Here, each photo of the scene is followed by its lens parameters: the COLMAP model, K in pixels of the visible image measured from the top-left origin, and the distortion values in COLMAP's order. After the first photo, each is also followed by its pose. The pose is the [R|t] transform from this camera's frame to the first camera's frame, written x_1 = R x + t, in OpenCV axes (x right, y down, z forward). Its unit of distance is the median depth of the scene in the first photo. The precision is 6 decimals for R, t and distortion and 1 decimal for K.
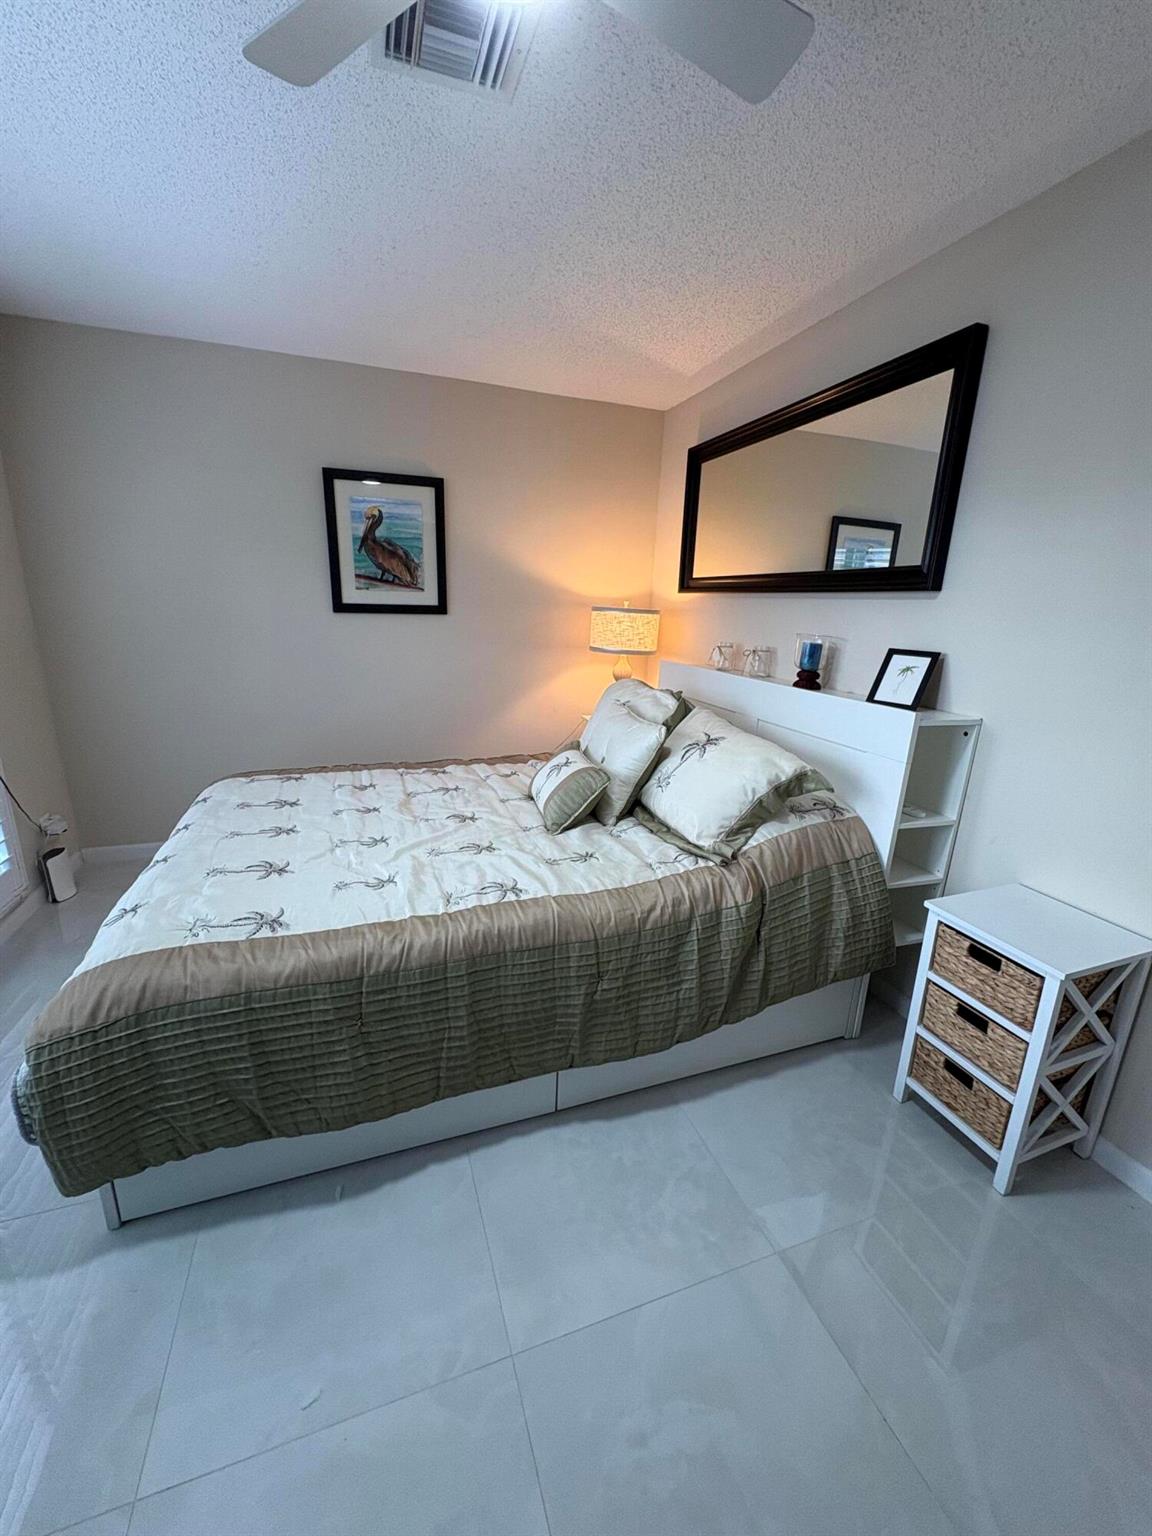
lens RADIAL K [[610.0, 0, 574.4], [0, 610.0, 769.3], [0, 0, 1]] dist [-0.000816, 0.000231]
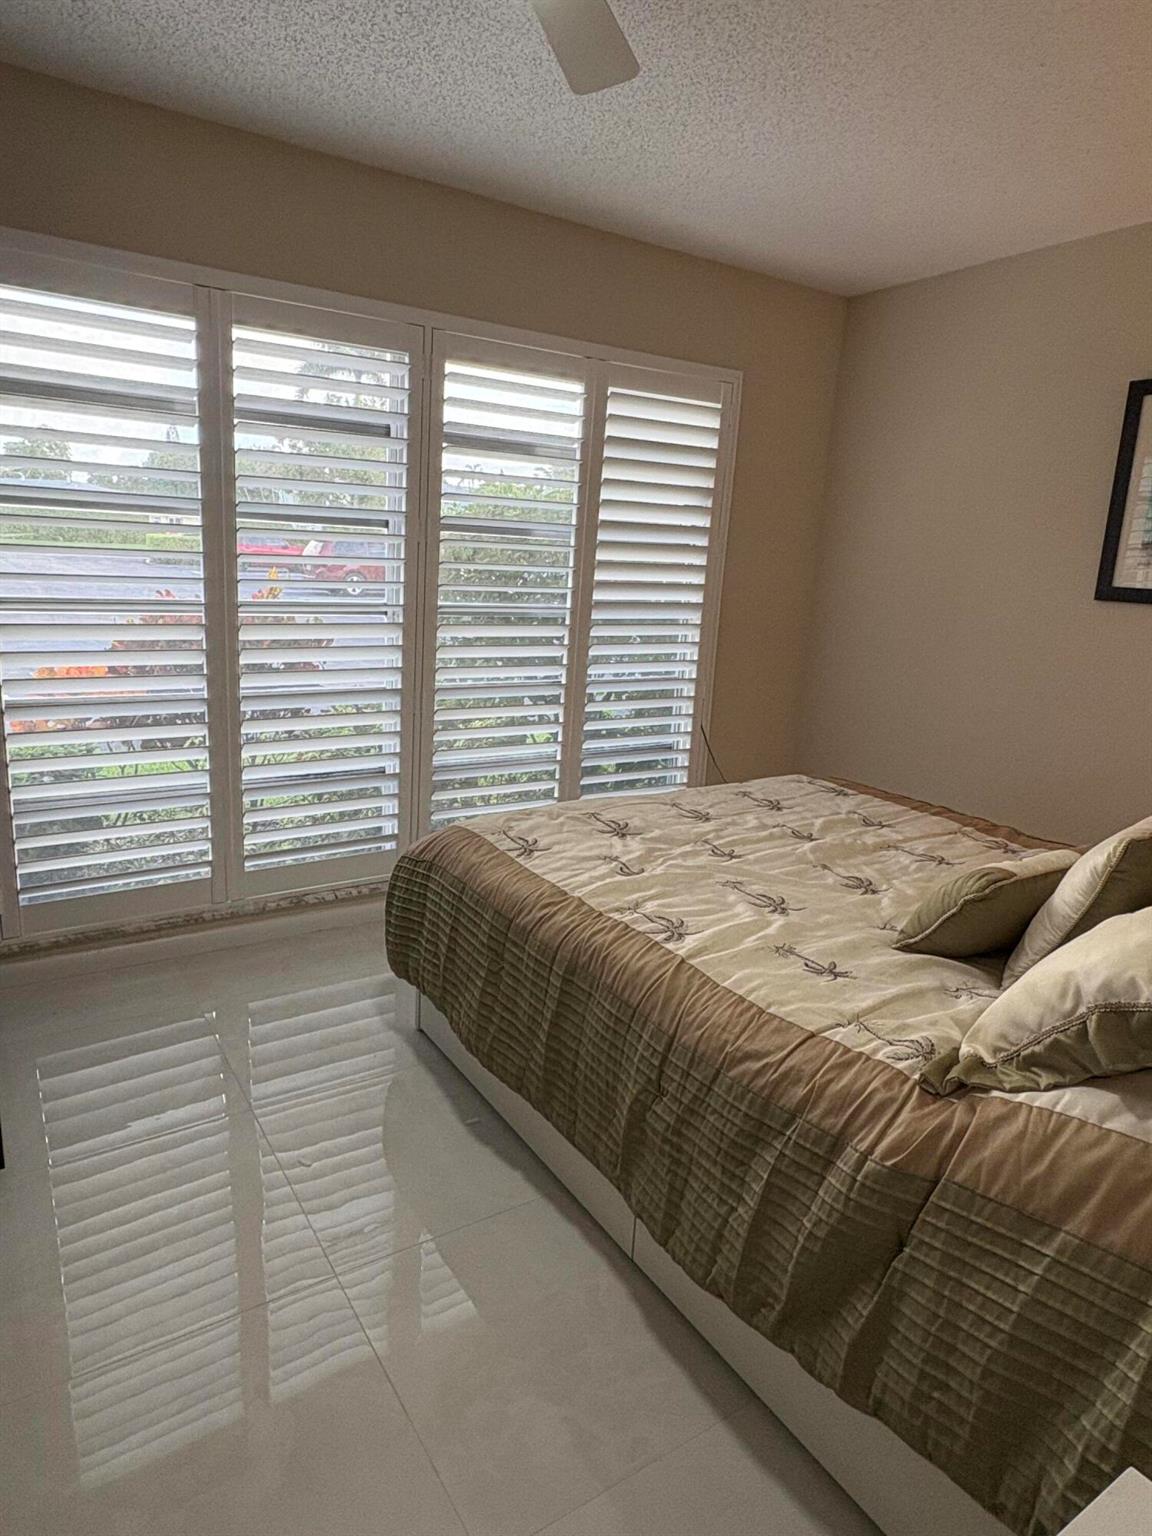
lens RADIAL K [[925.6, 0, 572.6], [0, 925.6, 774.5], [0, 0, 1]] dist [-0.001844, -0.000222]
pose [[0.234156, 0.213092, -0.948558, 0.788826], [-0.299638, 0.944005, 0.138102, -0.092237], [0.924872, 0.251887, 0.284895, 0.450811]]
